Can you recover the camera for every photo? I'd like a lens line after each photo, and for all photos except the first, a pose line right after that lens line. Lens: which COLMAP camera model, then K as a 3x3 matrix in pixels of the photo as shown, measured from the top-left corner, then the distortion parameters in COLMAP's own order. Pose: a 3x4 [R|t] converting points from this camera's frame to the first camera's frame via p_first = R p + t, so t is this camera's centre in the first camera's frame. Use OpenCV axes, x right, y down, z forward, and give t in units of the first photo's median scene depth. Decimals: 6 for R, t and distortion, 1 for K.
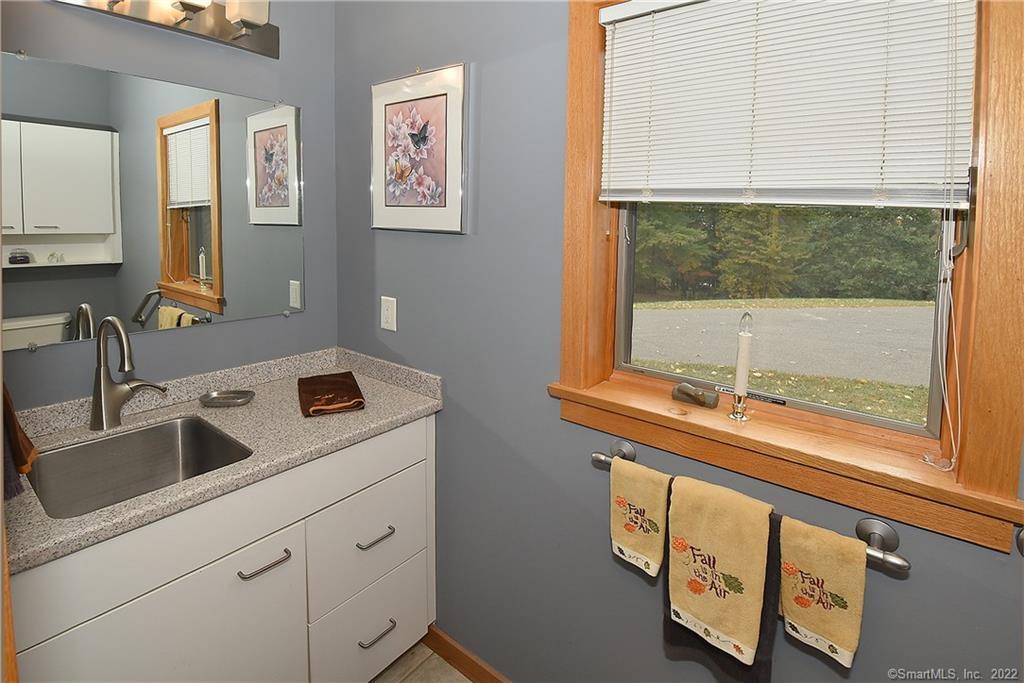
lens RADIAL K [[477.1, 0, 509.1], [0, 477.1, 308.0], [0, 0, 1]] dist [-0.000485, -0.012696]
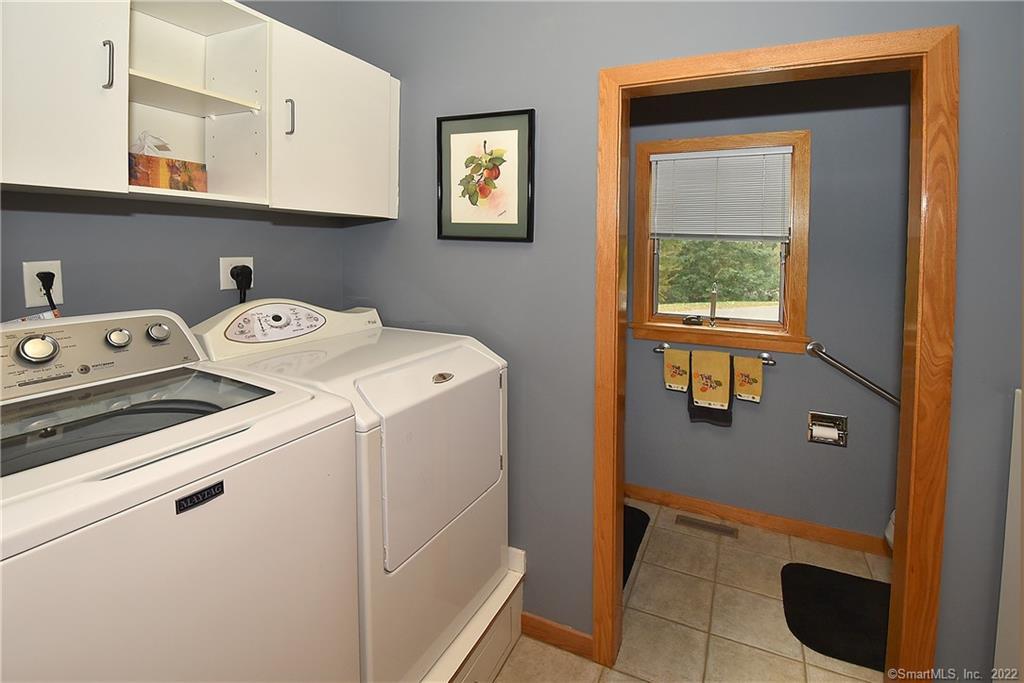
lens RADIAL K [[469.2, 0, 512.0], [0, 469.2, 341.5], [0, 0, 1]] dist [0.000426, -0.023351]
pose [[0.975265, -0.059778, 0.212804, -1.083858], [0.052909, 0.997882, 0.037833, 0.162378], [-0.214615, -0.025638, 0.976362, -1.186774]]
